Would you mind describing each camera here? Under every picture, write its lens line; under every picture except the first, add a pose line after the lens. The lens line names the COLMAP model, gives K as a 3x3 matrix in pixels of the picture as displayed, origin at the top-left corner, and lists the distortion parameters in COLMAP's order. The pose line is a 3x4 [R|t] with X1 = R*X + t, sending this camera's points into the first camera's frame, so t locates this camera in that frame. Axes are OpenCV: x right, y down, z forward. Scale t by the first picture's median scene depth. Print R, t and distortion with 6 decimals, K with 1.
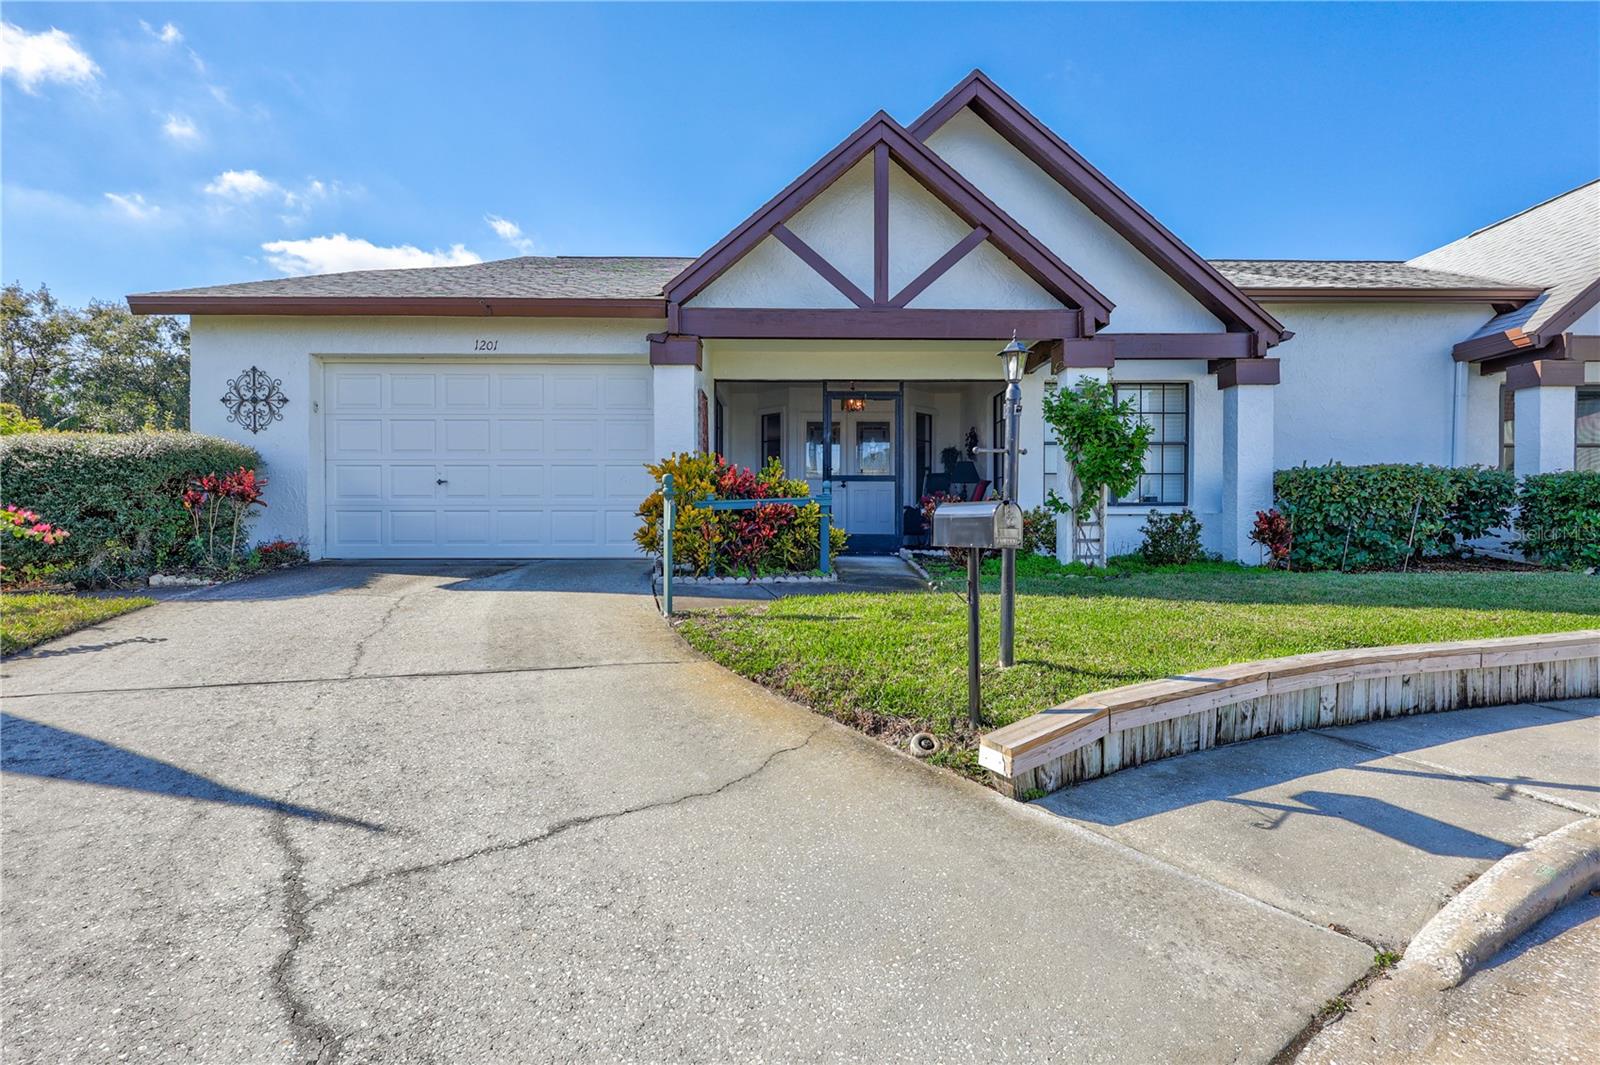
lens RADIAL K [[720.1, 0, 798.3], [0, 720.1, 535.7], [0, 0, 1]] dist [-0.001709, 0.000001]
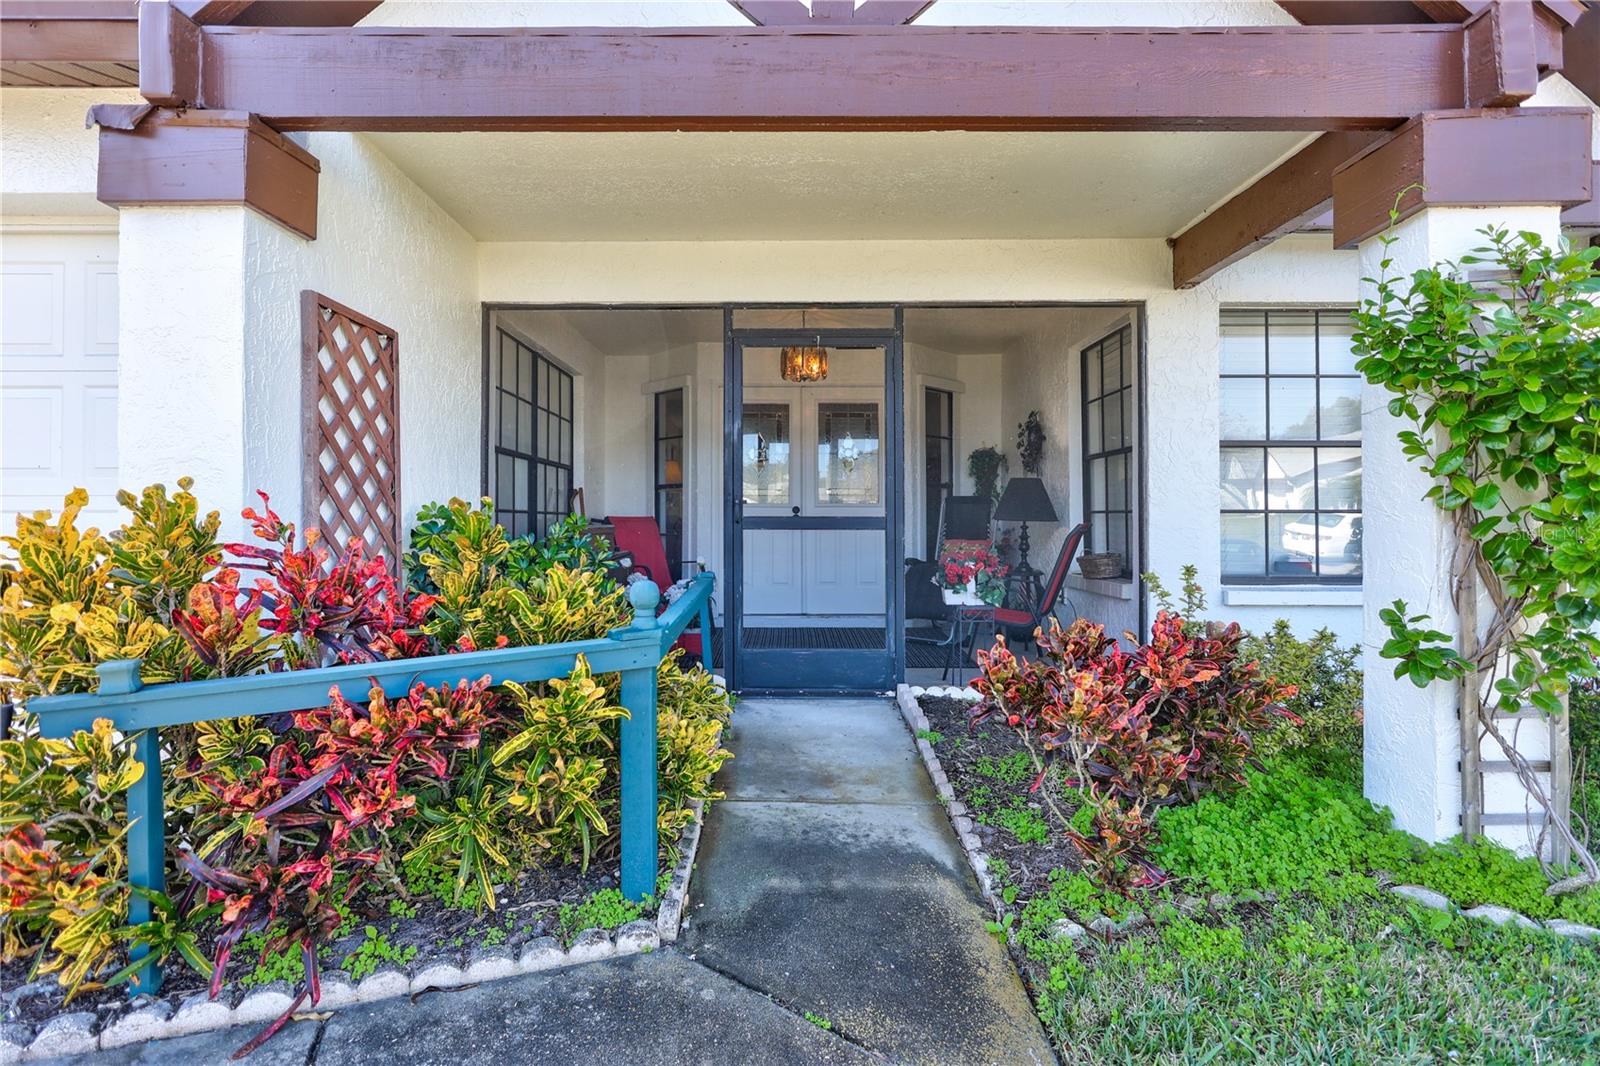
lens RADIAL K [[720.1, 0, 798.1], [0, 720.1, 524.3], [0, 0, 1]] dist [-0.001709, 0.000001]
pose [[0.999991, -0.004067, 0.001060, 0.073271], [0.004075, 0.999962, -0.007761, -0.069639], [-0.001028, 0.007765, 0.999969, 0.508447]]
